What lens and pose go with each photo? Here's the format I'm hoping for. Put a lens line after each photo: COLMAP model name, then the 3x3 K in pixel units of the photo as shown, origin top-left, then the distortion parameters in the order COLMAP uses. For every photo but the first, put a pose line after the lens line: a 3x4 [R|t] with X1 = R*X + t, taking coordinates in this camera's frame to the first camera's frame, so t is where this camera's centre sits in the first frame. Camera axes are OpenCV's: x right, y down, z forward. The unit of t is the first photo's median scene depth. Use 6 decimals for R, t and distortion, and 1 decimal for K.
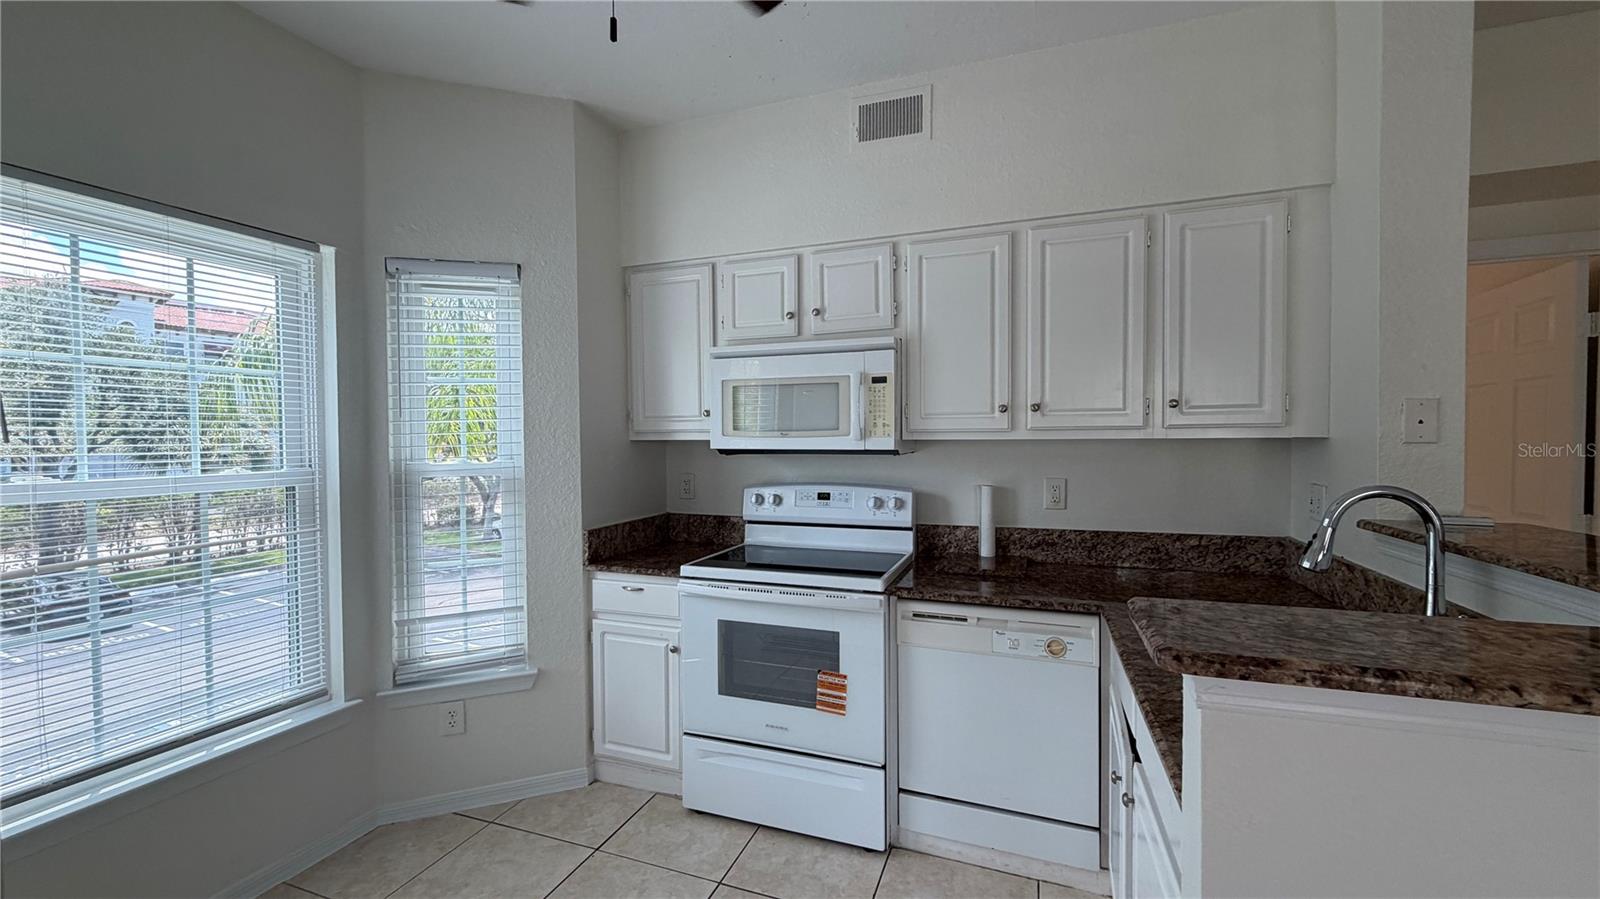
lens RADIAL K [[639.9, 0, 794.6], [0, 639.9, 449.4], [0, 0, 1]] dist [-0.002499, 0.000052]
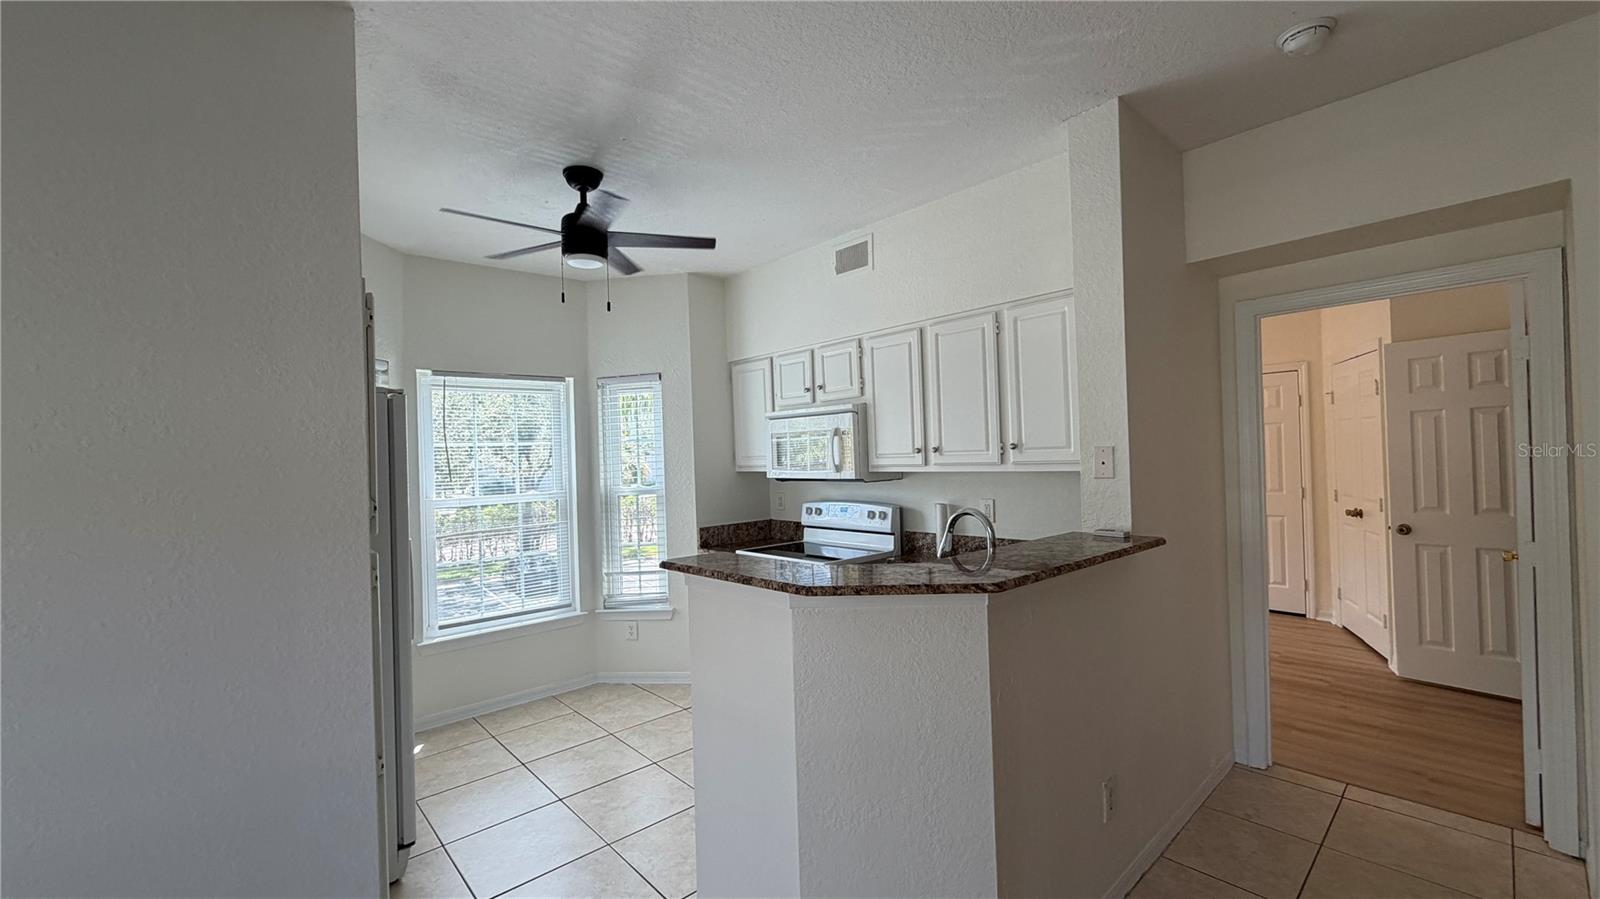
lens RADIAL K [[639.9, 0, 797.4], [0, 639.9, 452.5], [0, 0, 1]] dist [-0.002499, 0.000052]
pose [[0.890307, -0.022826, -0.454788, 0.685104], [0.016178, 0.999698, -0.018504, -0.034457], [0.455073, 0.009117, 0.890408, -0.377351]]
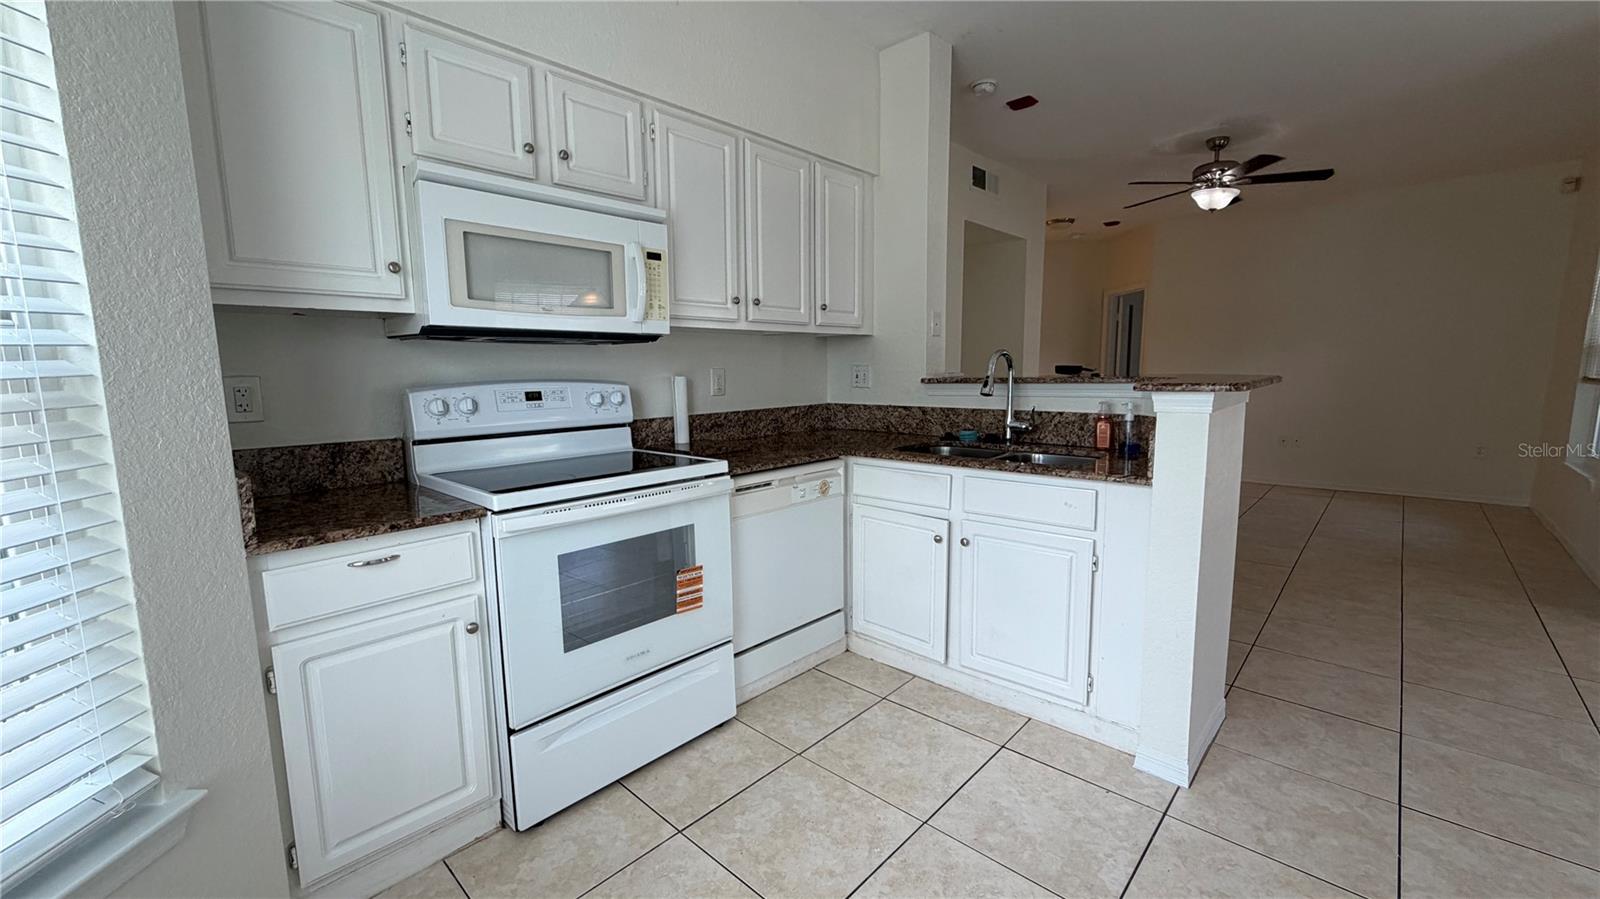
lens RADIAL K [[639.9, 0, 797.6], [0, 639.9, 451.4], [0, 0, 1]] dist [-0.002499, 0.000052]
pose [[0.378779, -0.119292, 0.917767, -0.635104], [0.027490, 0.992671, 0.117682, 0.063621], [-0.925079, -0.019346, 0.379282, 0.440241]]
